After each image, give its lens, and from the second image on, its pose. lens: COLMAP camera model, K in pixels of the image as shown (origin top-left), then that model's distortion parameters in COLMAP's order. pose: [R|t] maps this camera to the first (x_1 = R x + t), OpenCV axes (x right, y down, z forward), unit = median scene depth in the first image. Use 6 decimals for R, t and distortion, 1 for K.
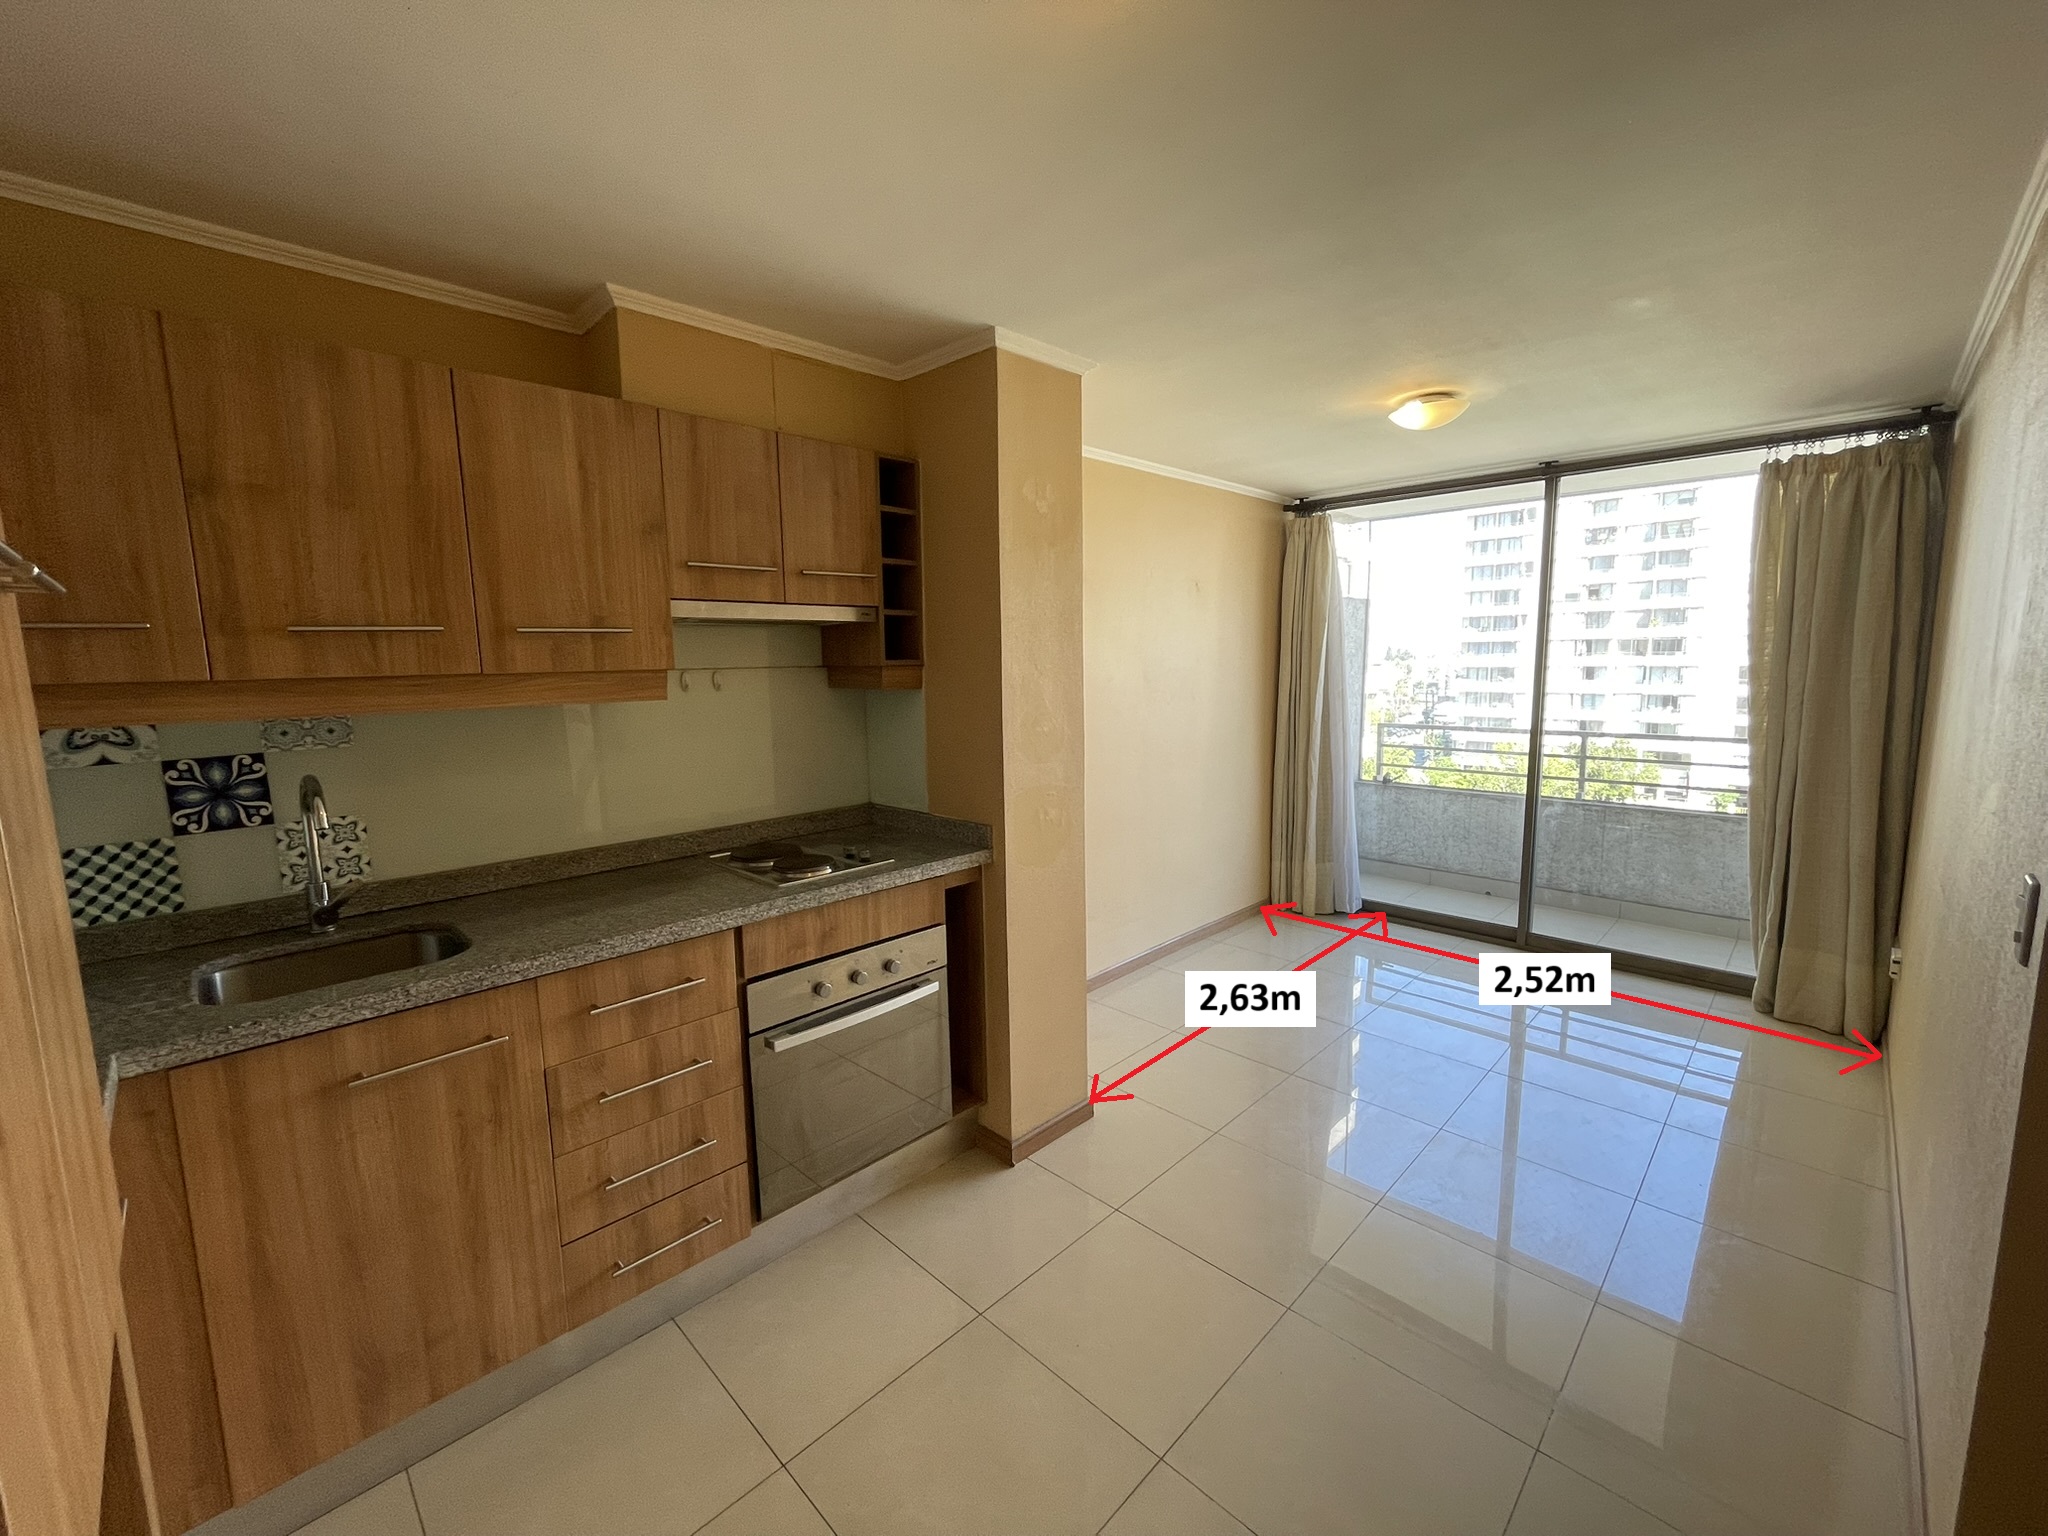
lens RADIAL K [[829.3, 0, 1021.5], [0, 829.3, 766.0], [0, 0, 1]] dist [-0.003749, -0.000345]
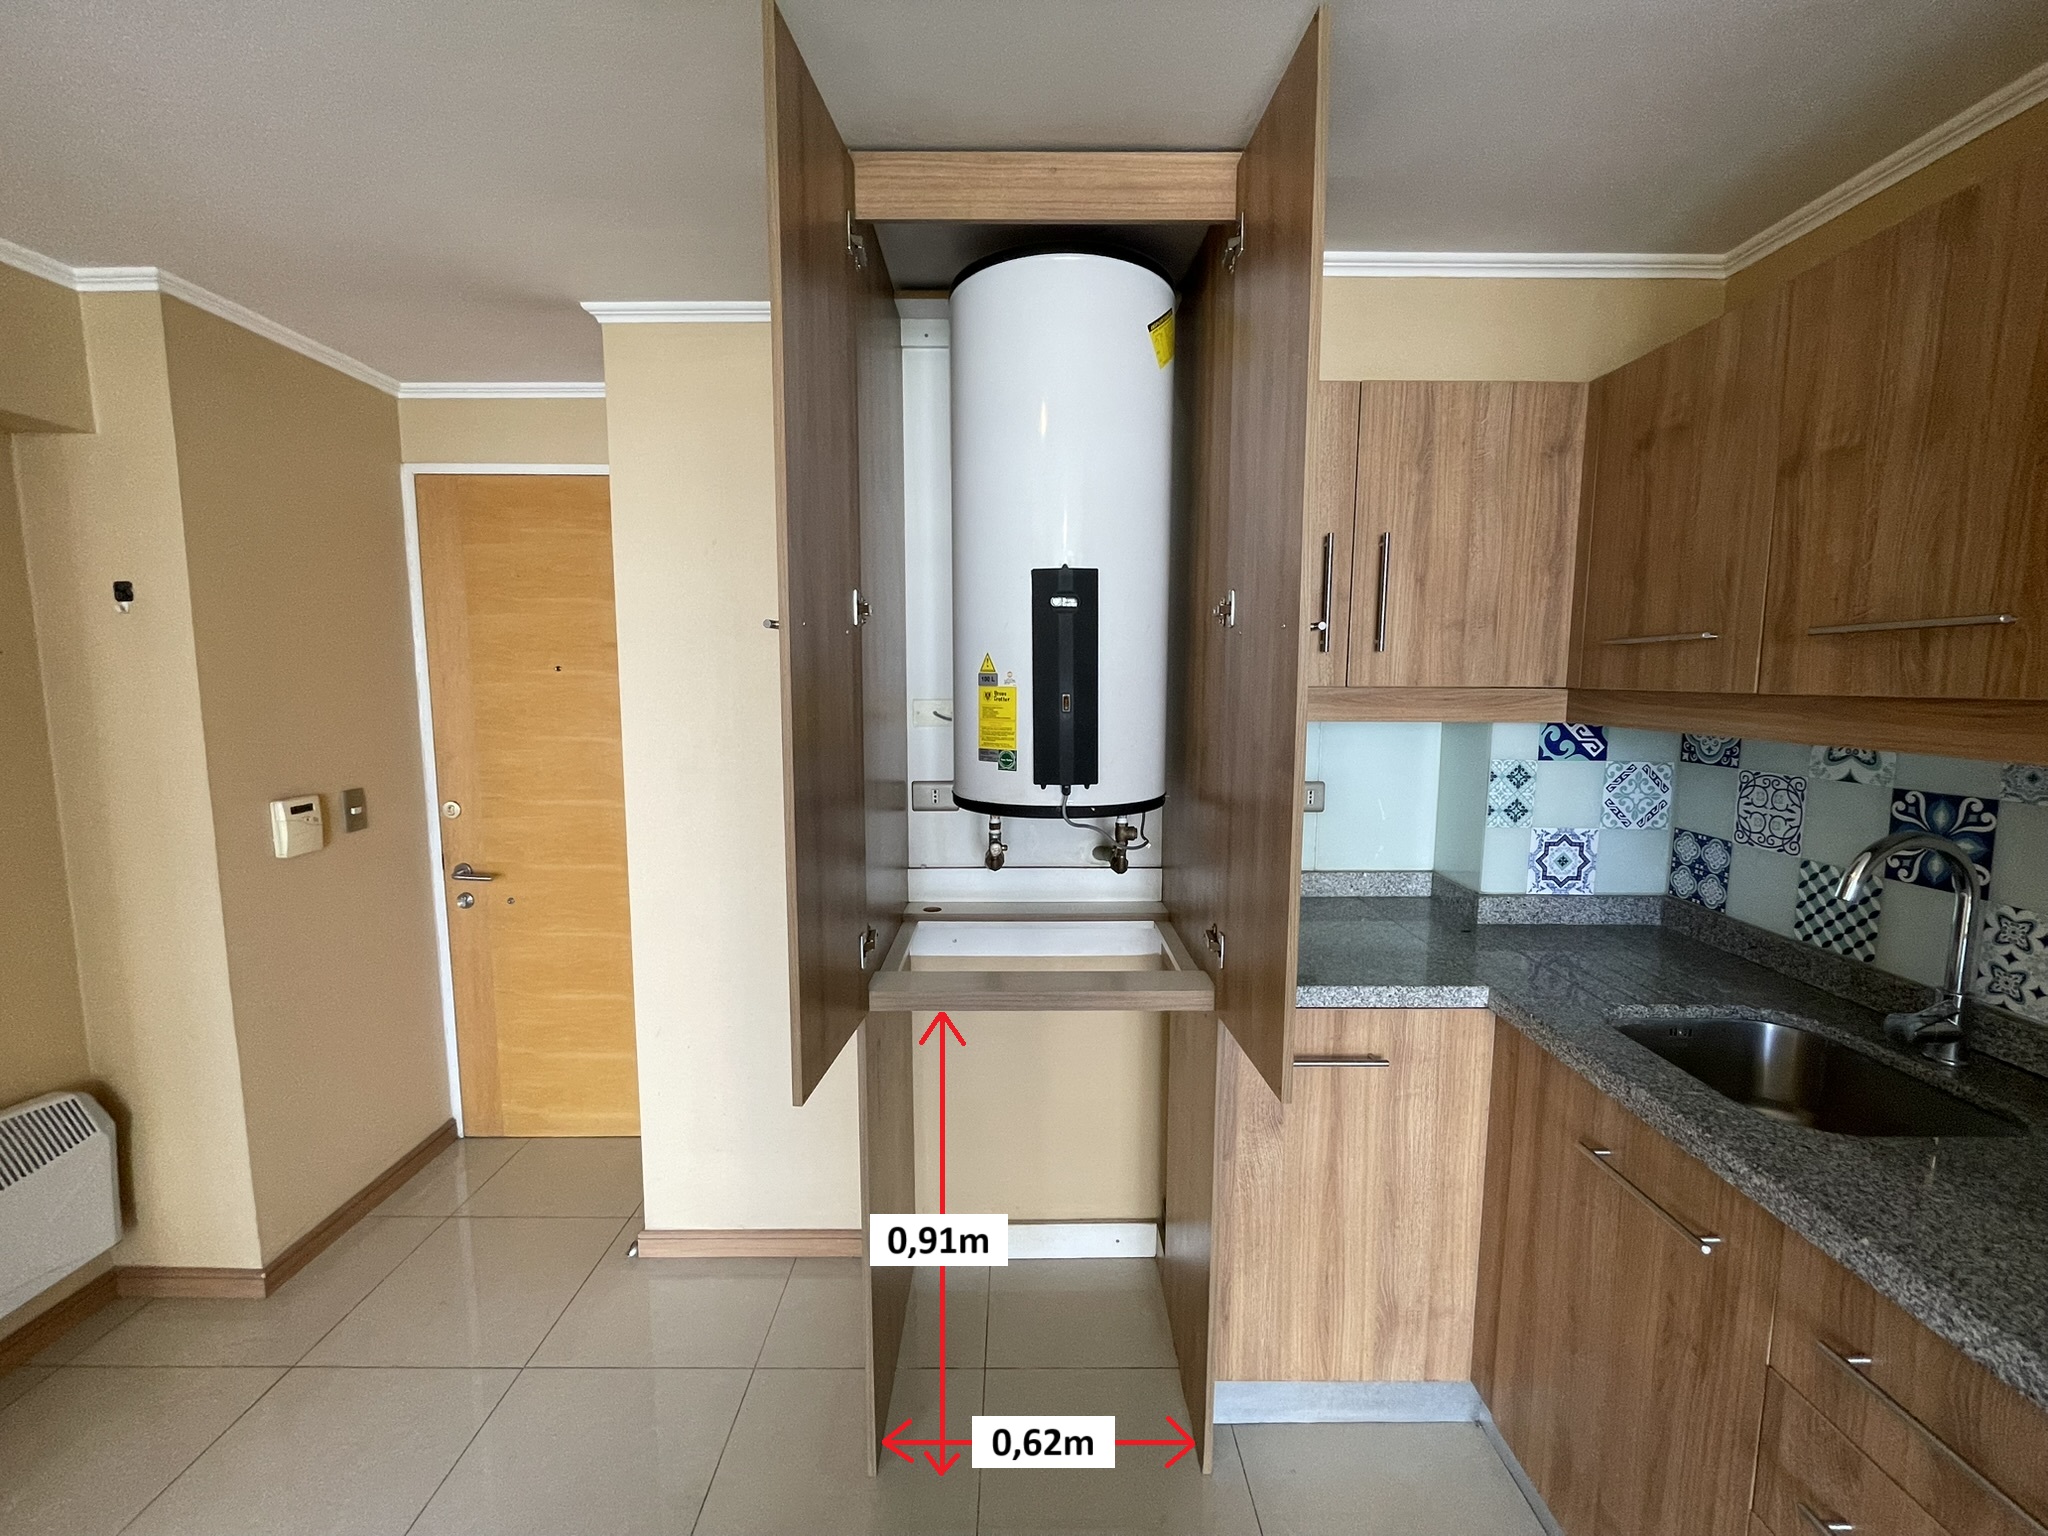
lens RADIAL K [[829.3, 0, 1021.5], [0, 829.3, 766.0], [0, 0, 1]] dist [-0.003749, -0.000345]
pose [[-0.707127, 0.094067, -0.700801, 0.168667], [-0.081030, 0.973801, 0.212474, -0.128259], [0.702428, 0.207032, -0.680979, 0.897251]]
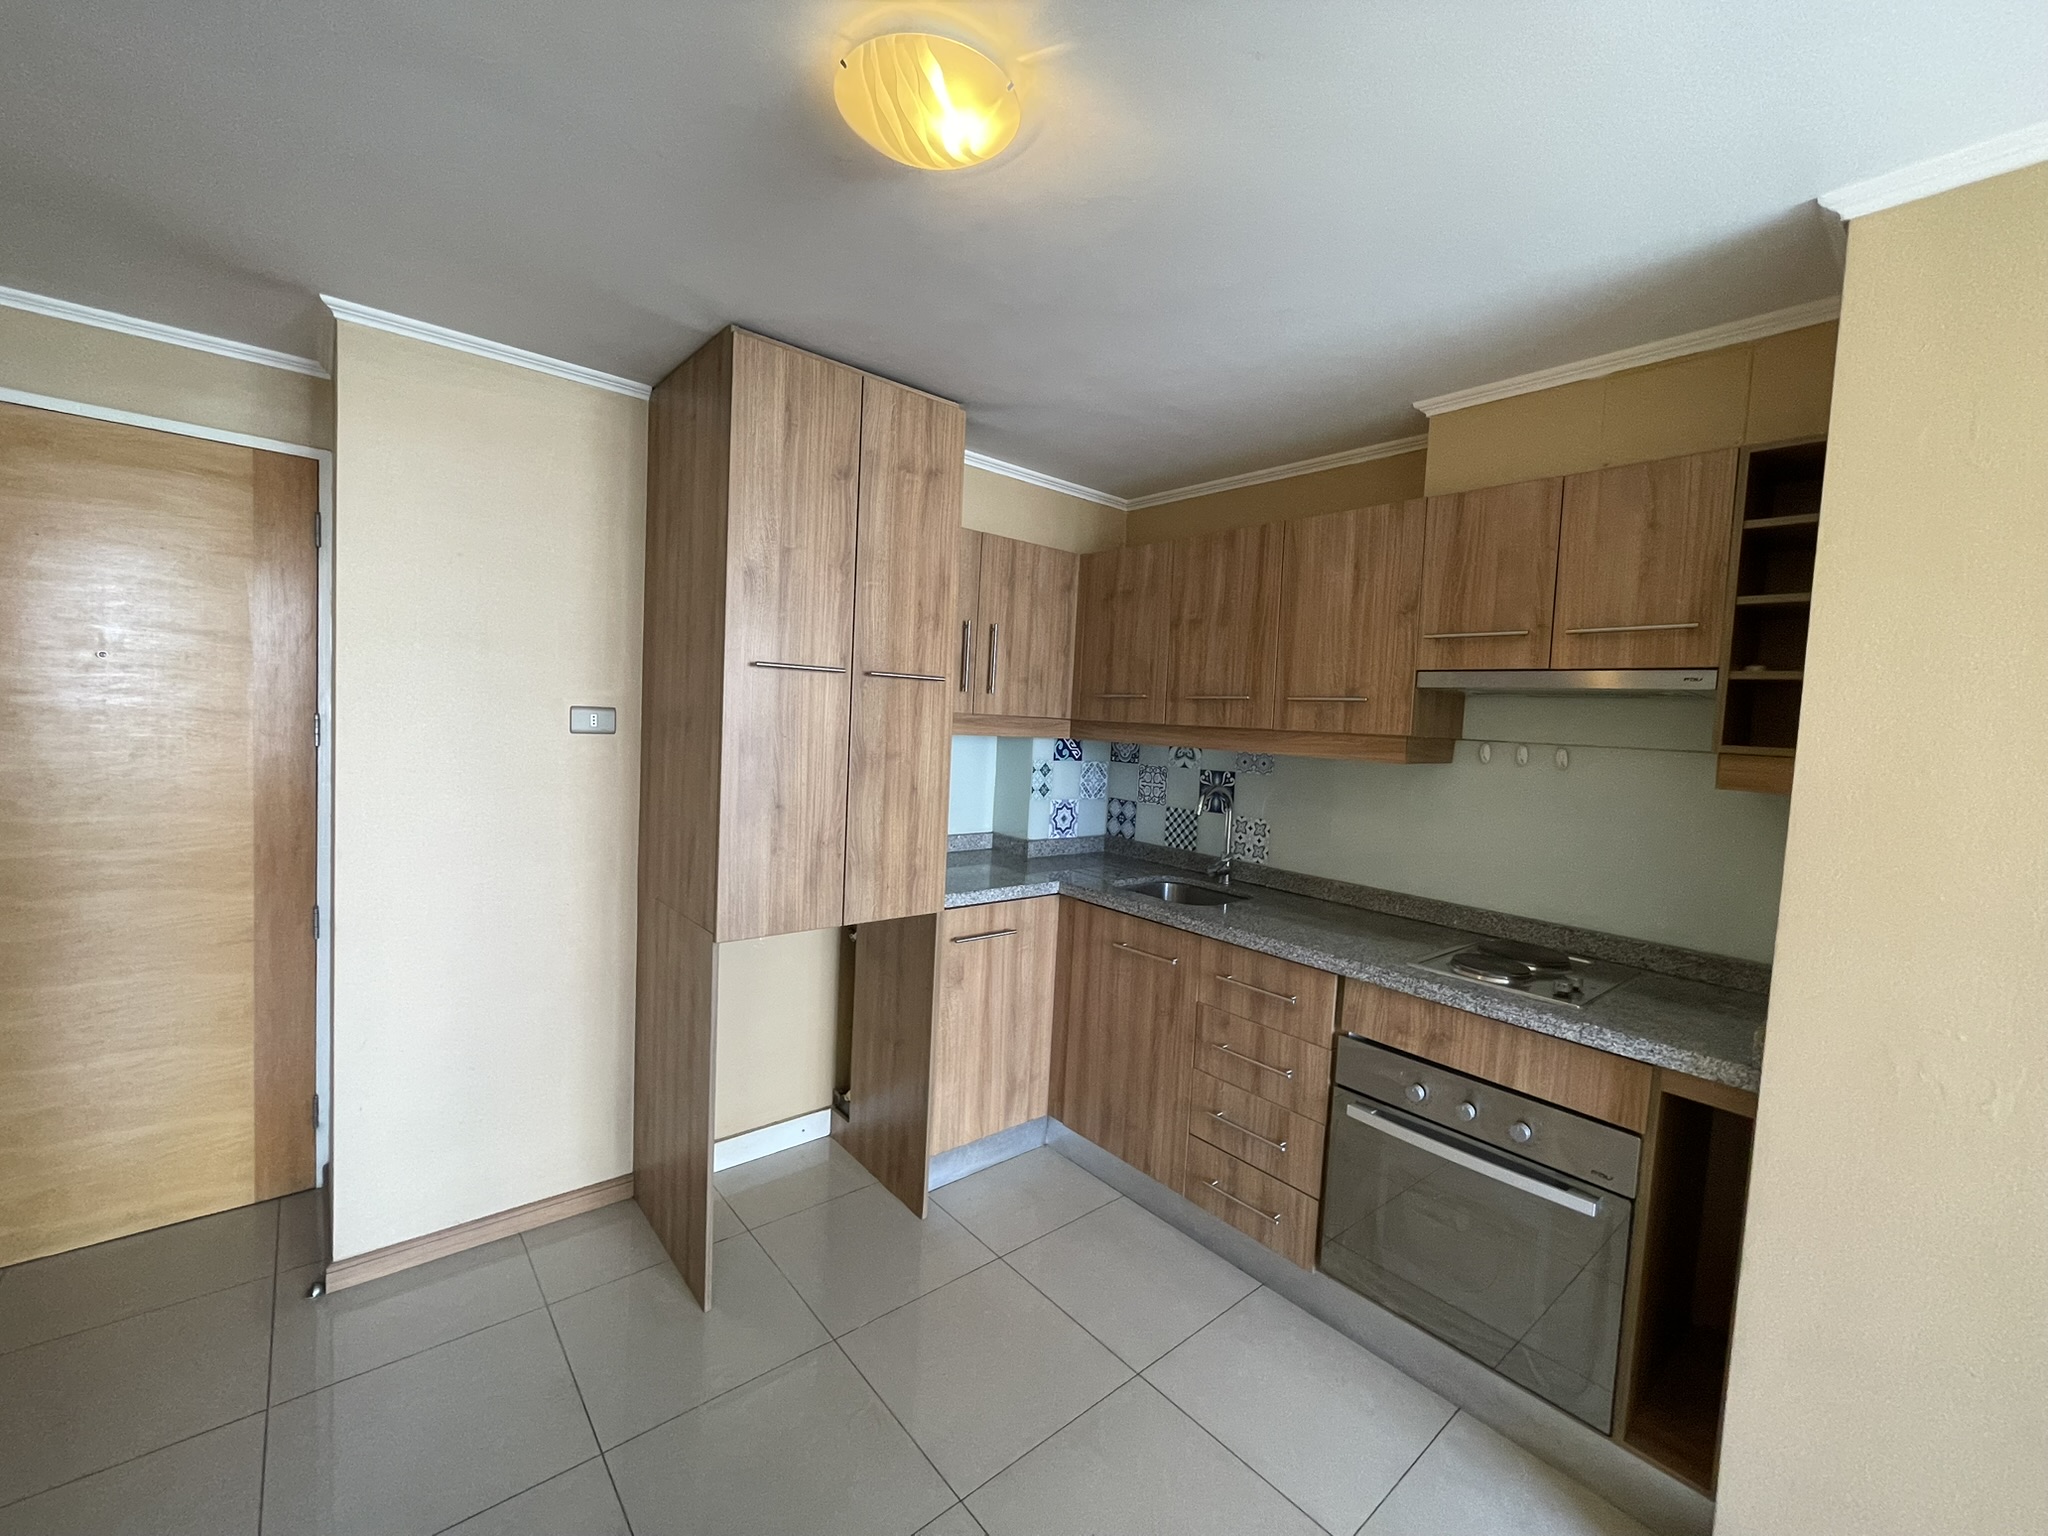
lens RADIAL K [[829.3, 0, 1021.5], [0, 829.3, 766.0], [0, 0, 1]] dist [-0.003749, -0.000345]
pose [[-0.083157, 0.071156, -0.993993, 0.805608], [-0.177529, 0.980435, 0.085038, -0.095629], [0.980596, 0.183534, -0.068898, 0.695645]]
